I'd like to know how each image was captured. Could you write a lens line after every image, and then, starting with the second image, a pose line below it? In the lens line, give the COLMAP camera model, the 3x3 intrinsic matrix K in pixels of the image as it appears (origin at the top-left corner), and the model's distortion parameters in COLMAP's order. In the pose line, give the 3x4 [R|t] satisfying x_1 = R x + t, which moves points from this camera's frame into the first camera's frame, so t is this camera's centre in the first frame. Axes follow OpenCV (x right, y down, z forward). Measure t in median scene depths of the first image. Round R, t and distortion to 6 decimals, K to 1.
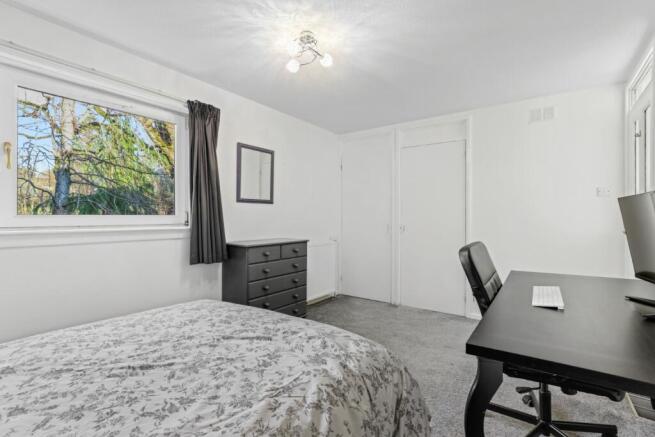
lens RADIAL K [[300.8, 0, 328.2], [0, 300.8, 215.9], [0, 0, 1]] dist [-0.001111, -0.000122]
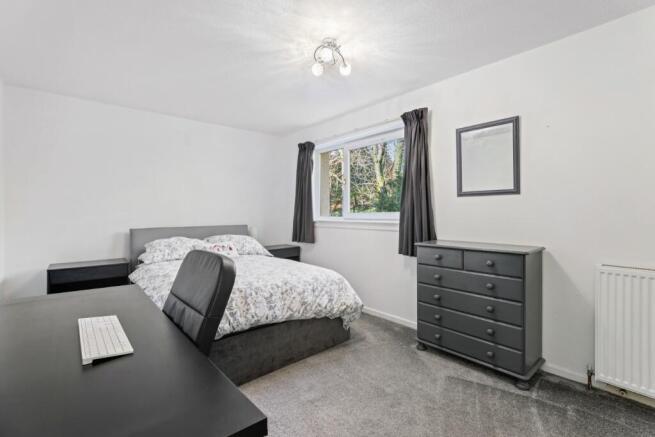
lens RADIAL K [[300.8, 0, 328.2], [0, 300.8, 215.9], [0, 0, 1]] dist [-0.001111, -0.000122]
pose [[-0.221842, 0.005074, -0.975069, 0.649081], [0.002649, 0.999986, 0.004601, 0.005539], [0.975079, -0.001562, -0.221853, 0.828504]]
